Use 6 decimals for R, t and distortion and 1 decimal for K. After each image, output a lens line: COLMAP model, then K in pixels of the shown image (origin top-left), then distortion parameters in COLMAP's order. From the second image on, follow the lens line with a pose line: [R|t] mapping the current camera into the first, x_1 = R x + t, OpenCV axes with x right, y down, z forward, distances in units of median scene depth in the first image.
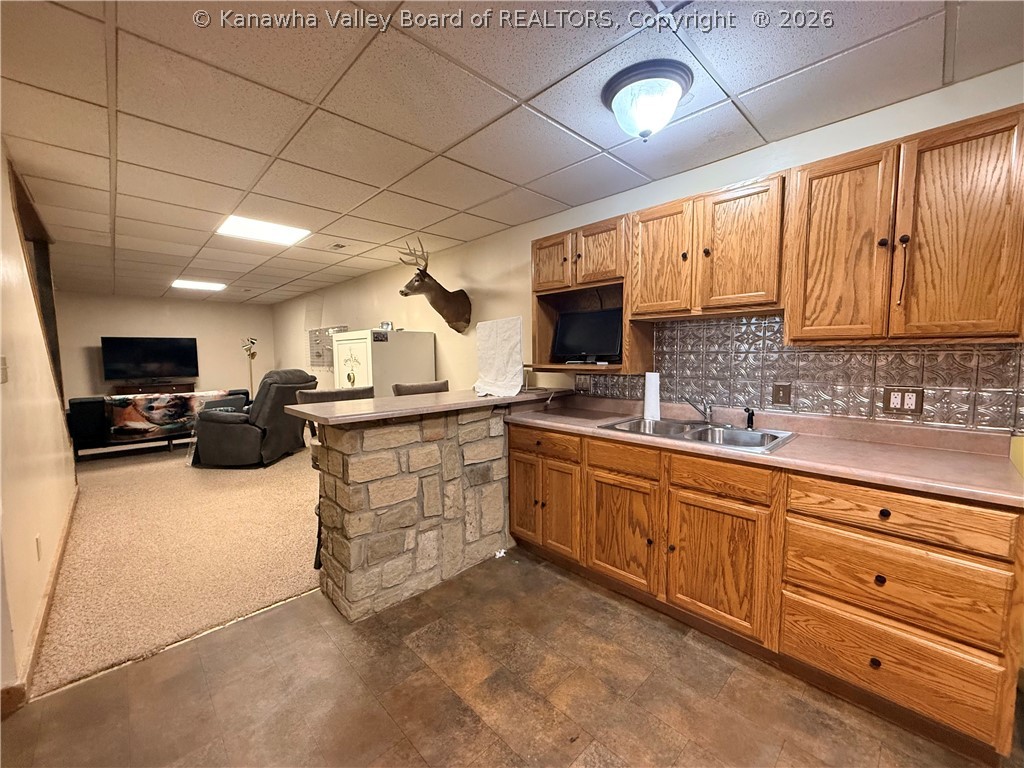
lens RADIAL K [[408.3, 0, 510.6], [0, 408.3, 386.5], [0, 0, 1]] dist [0.000030, 0.000194]
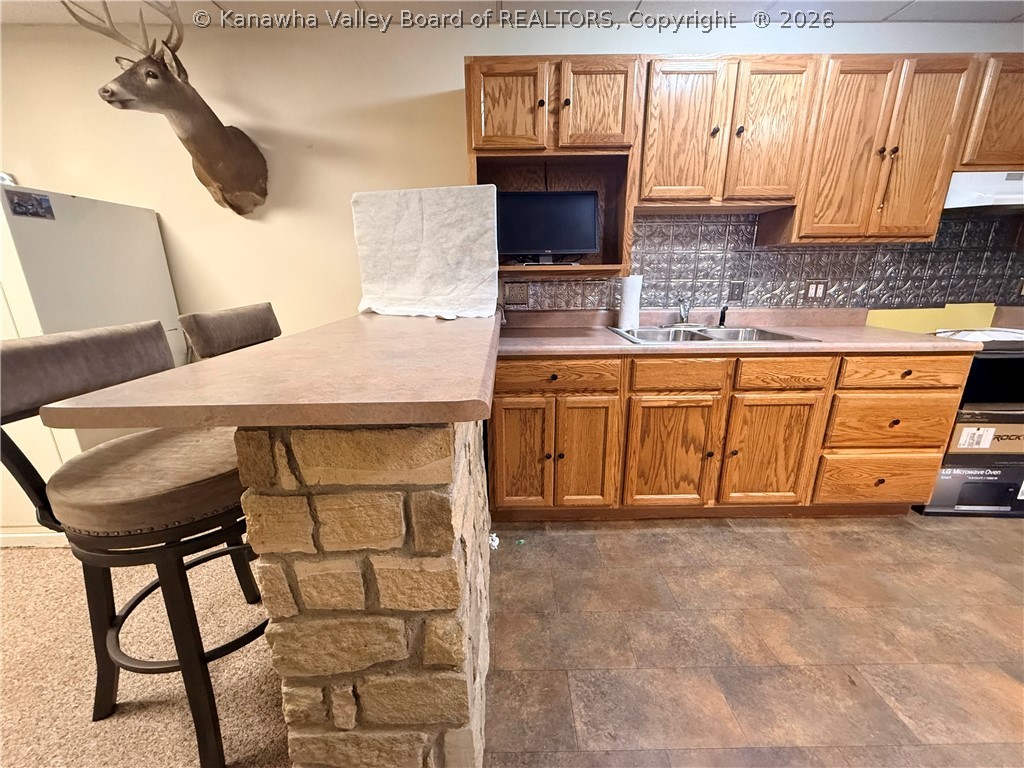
lens RADIAL K [[408.3, 0, 510.6], [0, 408.3, 386.5], [0, 0, 1]] dist [0.000030, 0.000194]
pose [[0.687023, -0.193204, 0.700480, -0.601130], [0.062792, 0.976183, 0.207661, 0.000732], [-0.723918, -0.098683, 0.682792, 0.694686]]
